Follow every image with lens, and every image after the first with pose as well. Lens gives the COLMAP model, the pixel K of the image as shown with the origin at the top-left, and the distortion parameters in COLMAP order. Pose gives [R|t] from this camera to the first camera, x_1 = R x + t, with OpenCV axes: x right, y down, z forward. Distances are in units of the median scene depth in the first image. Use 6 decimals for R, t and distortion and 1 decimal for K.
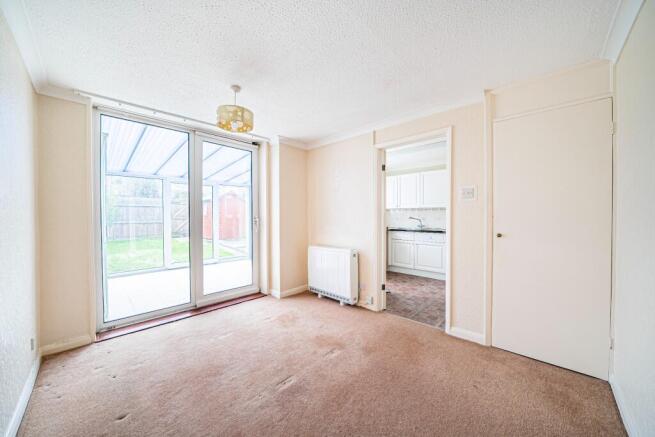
lens RADIAL K [[240.4, 0, 327.5], [0, 240.4, 218.5], [0, 0, 1]] dist [-0.001117, -0.000051]
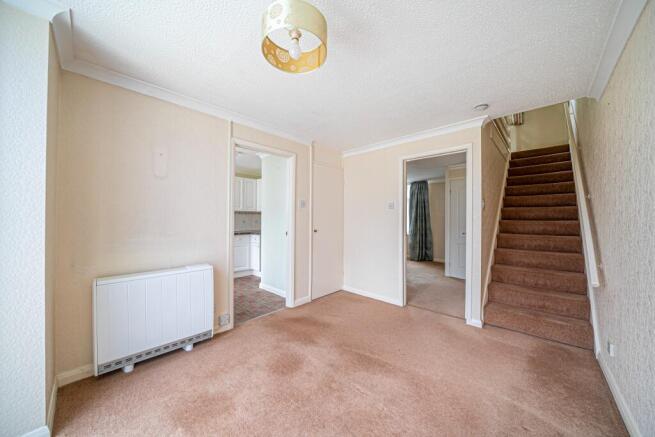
lens RADIAL K [[227.6, 0, 327.5], [0, 227.6, 218.5], [0, 0, 1]] dist [-0.025059, 0.000010]
pose [[-0.009878, 0.007772, 0.999921, -0.648375], [0.006577, 0.999949, -0.007707, -0.003078], [-0.999930, 0.006500, -0.009929, 0.690205]]
